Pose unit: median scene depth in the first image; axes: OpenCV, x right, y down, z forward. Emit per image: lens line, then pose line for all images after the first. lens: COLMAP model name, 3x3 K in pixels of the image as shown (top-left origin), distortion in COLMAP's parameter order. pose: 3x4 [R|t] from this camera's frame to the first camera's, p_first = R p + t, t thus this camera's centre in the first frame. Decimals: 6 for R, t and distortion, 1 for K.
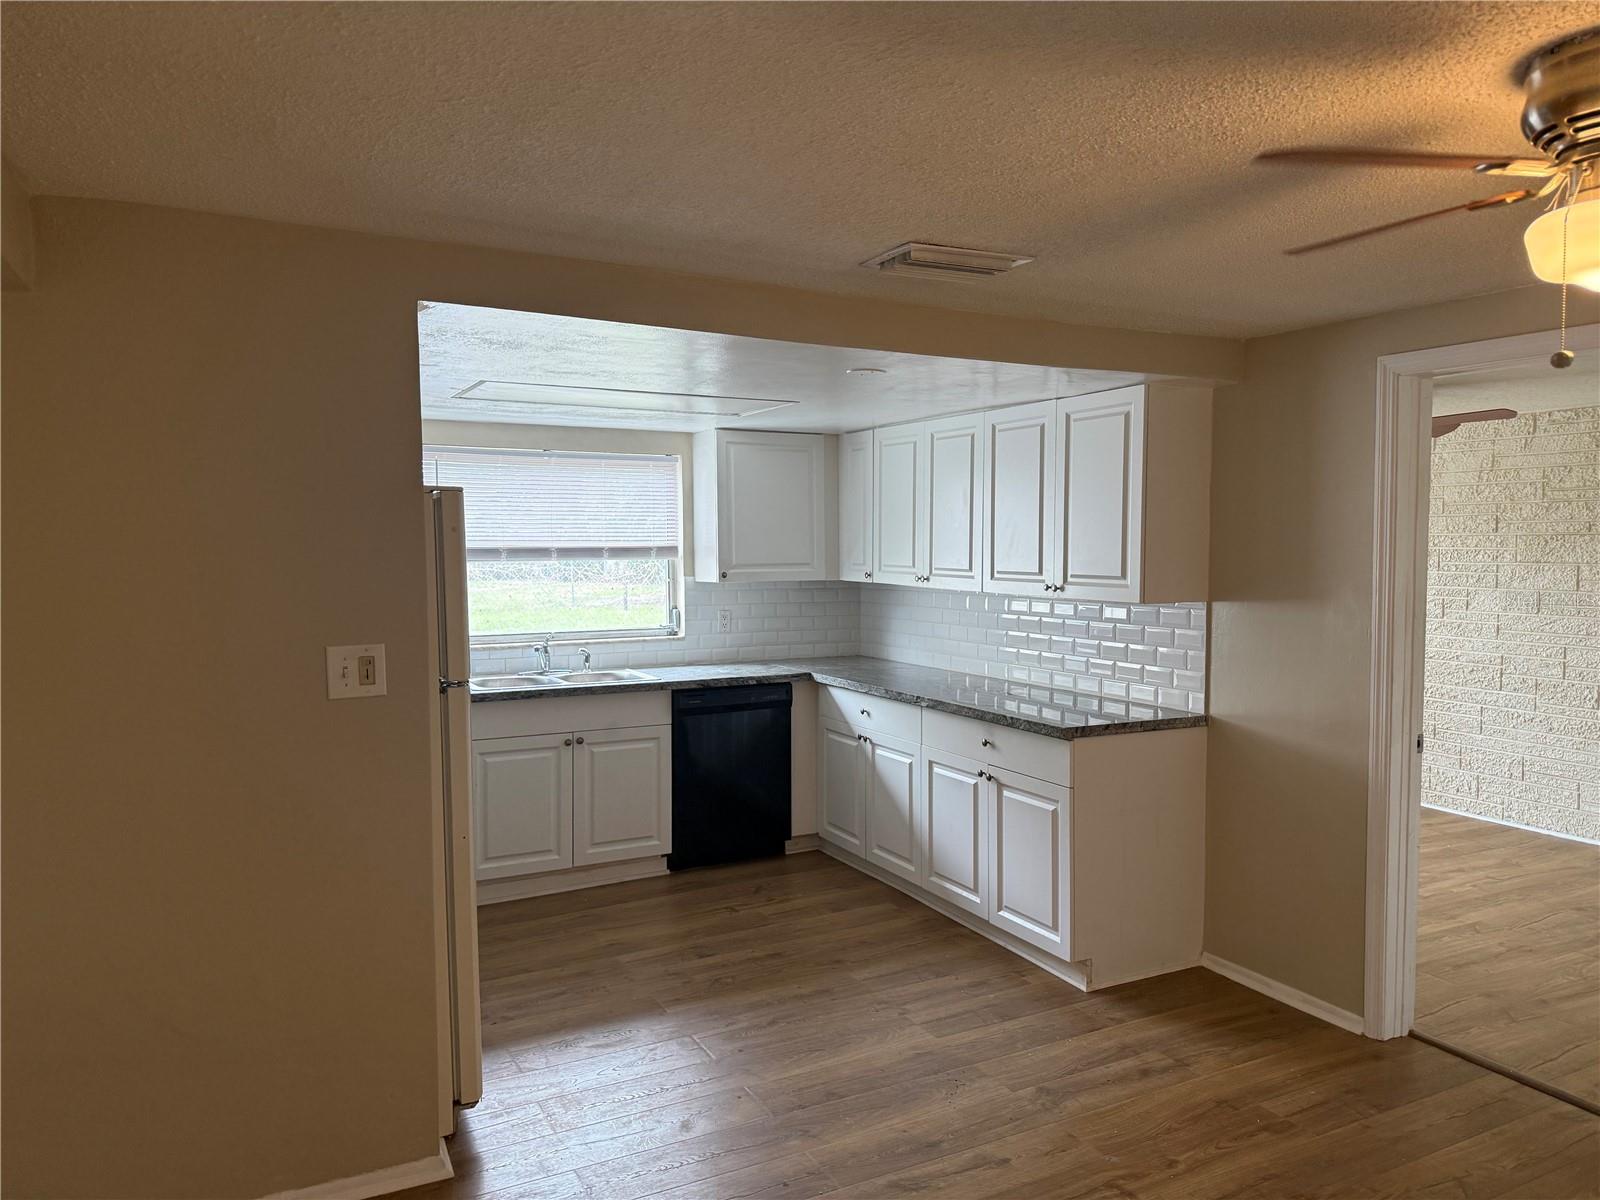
lens RADIAL K [[1123.7, 0, 795.1], [0, 1123.7, 608.2], [0, 0, 1]] dist [0.054507, -0.066666]
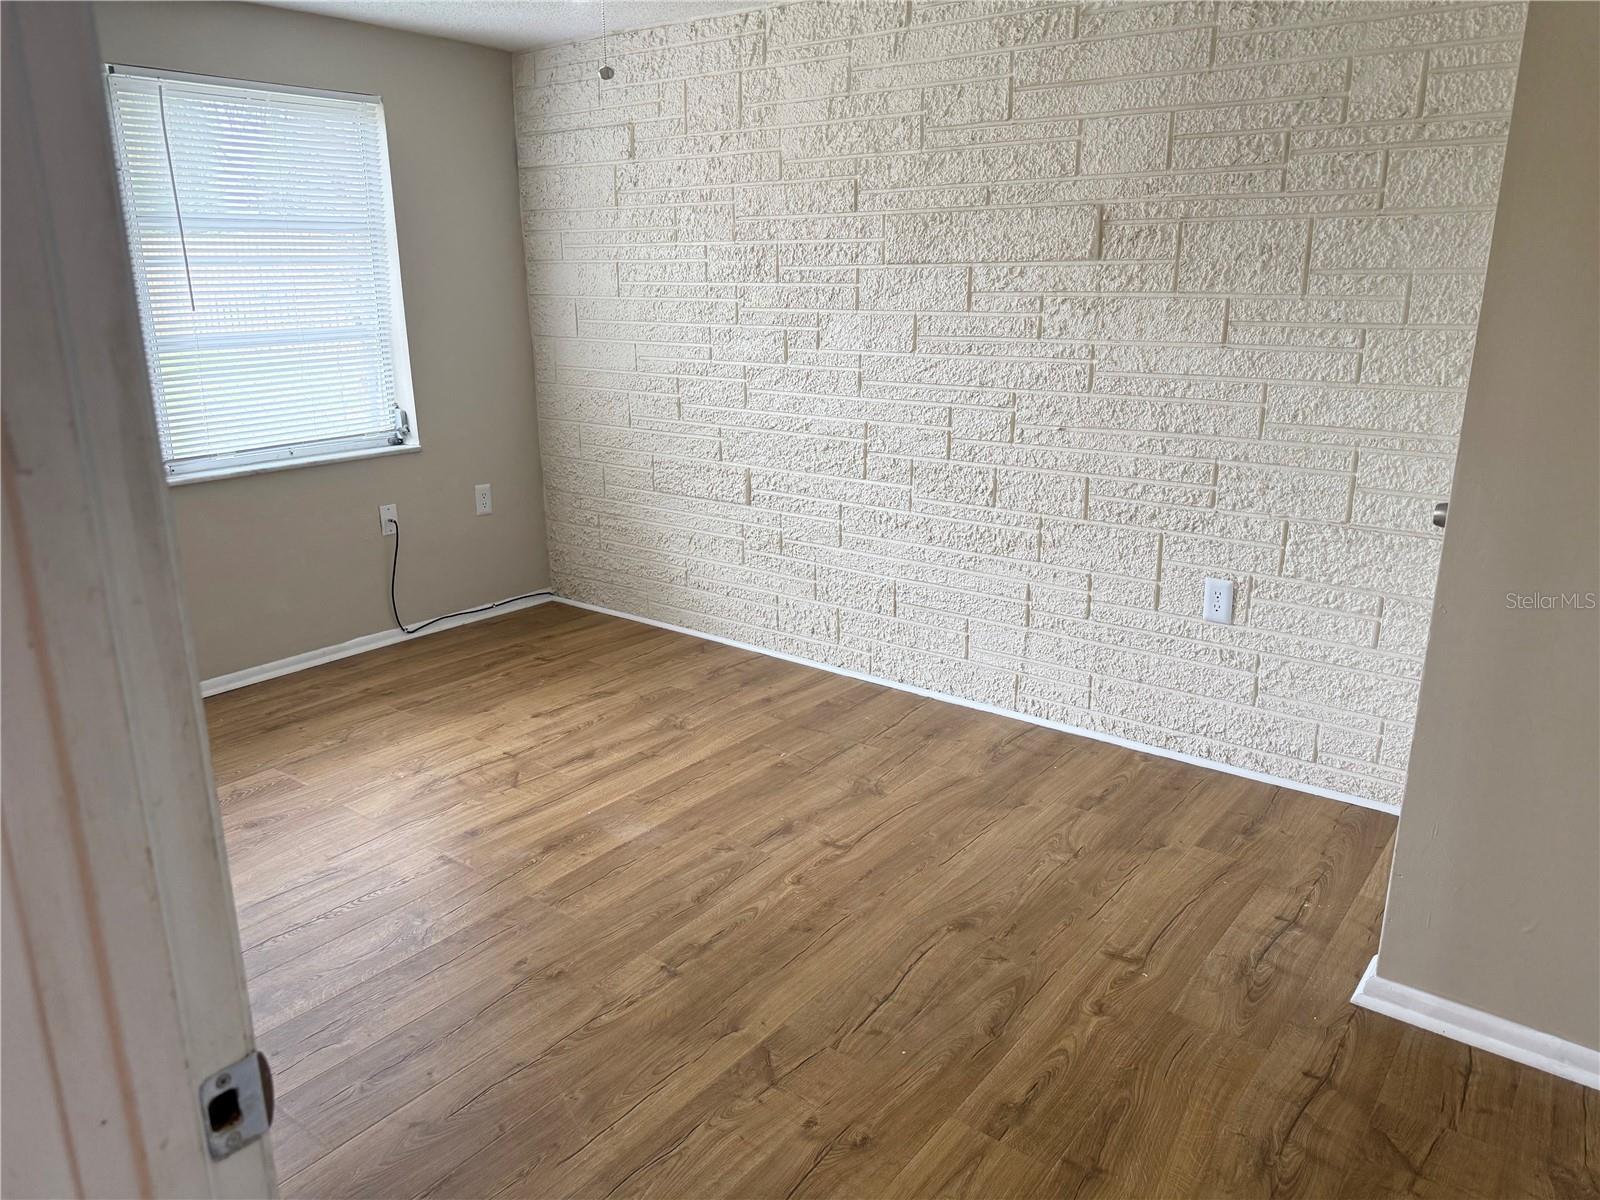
lens RADIAL K [[1123.7, 0, 761.5], [0, 1123.7, 605.5], [0, 0, 1]] dist [0.054507, -0.066666]
pose [[0.913872, -0.124541, 0.386429, 0.459113], [0.033650, 0.971750, 0.233603, -0.009586], [-0.404606, -0.200480, 0.892246, 0.651690]]
